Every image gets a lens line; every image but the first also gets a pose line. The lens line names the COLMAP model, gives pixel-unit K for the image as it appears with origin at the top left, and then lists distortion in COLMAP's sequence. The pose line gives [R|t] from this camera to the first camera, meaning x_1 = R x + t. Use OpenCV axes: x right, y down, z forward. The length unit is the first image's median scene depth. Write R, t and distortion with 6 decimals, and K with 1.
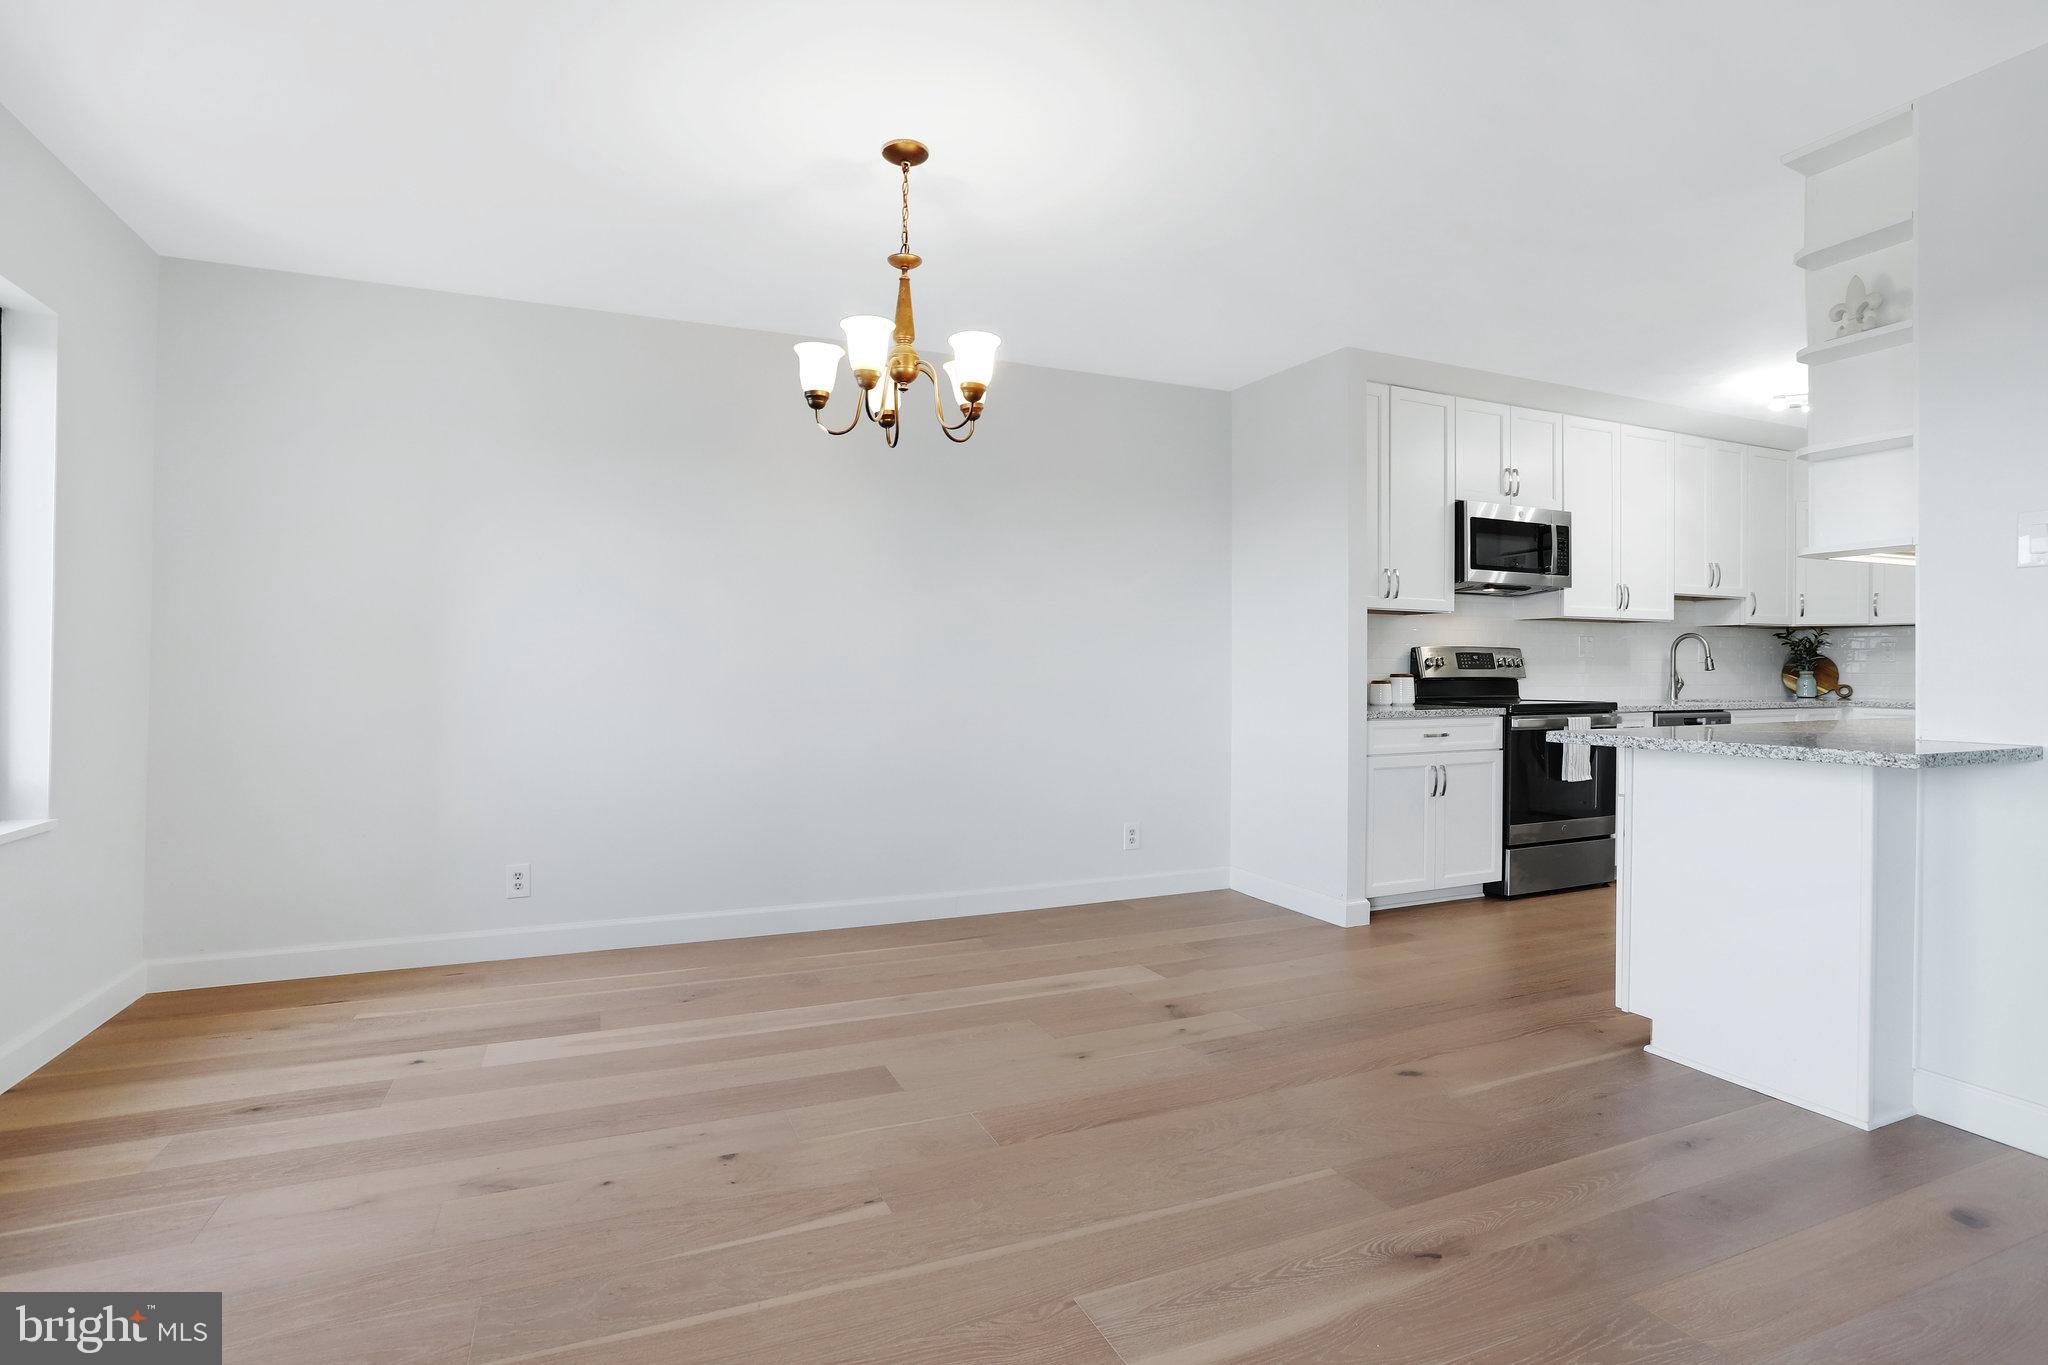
lens RADIAL K [[1033.4, 0, 1041.2], [0, 1033.4, 658.8], [0, 0, 1]] dist [-0.051838, 0.031933]
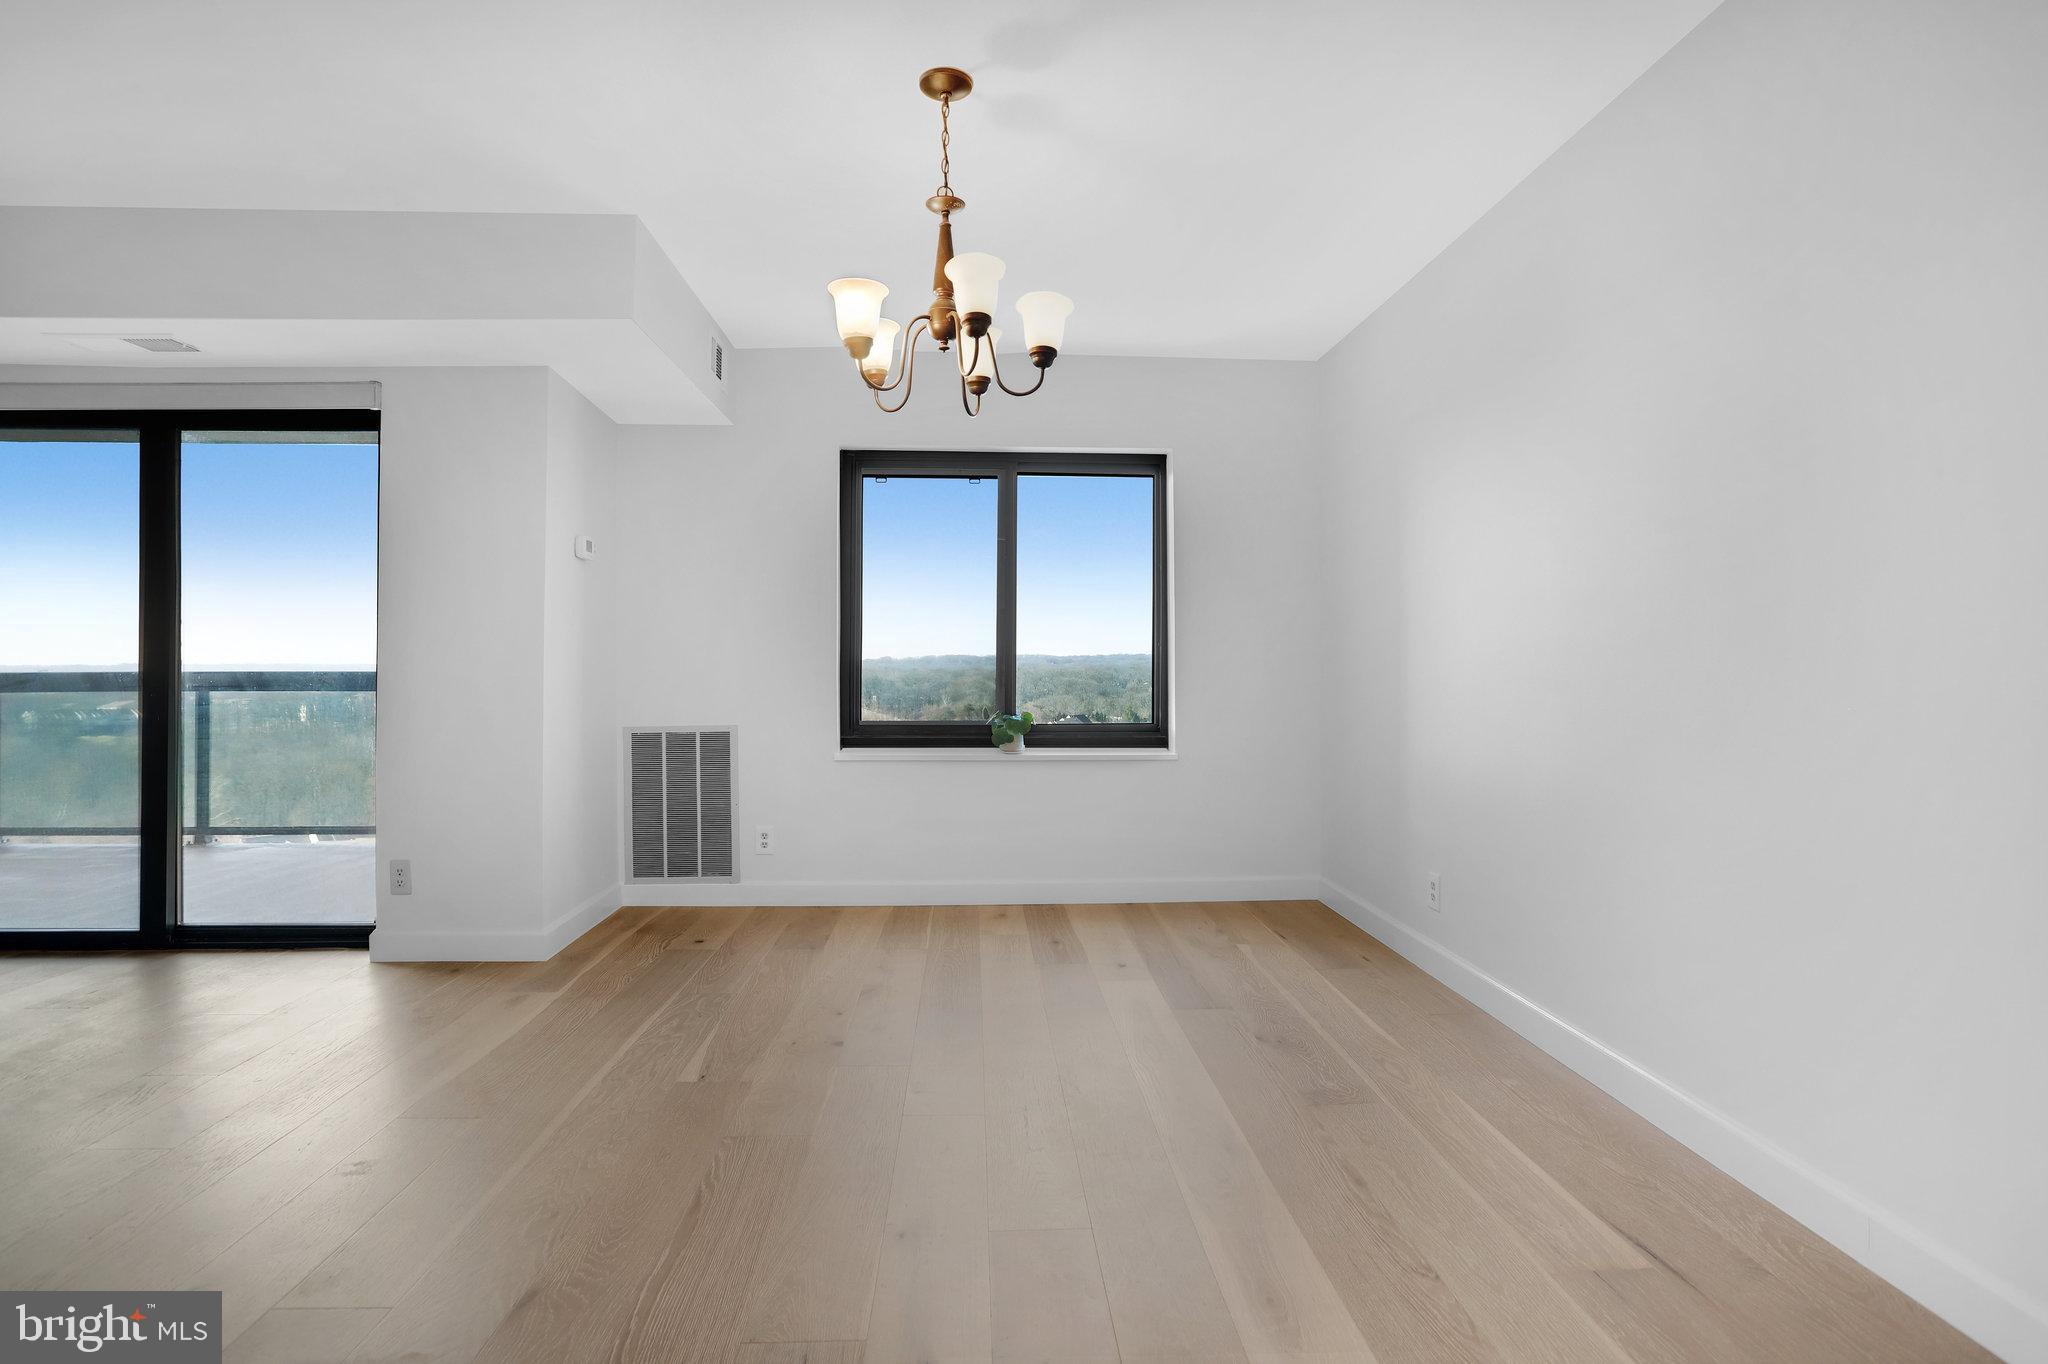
lens RADIAL K [[1015.9, 0, 1019.9], [0, 1015.9, 656.3], [0, 0, 1]] dist [-0.039517, 0.000403]
pose [[-0.349663, -0.007707, -0.936844, 0.555851], [0.016814, 0.999753, -0.014501, 0.015970], [0.936725, -0.020823, -0.349447, 1.148350]]
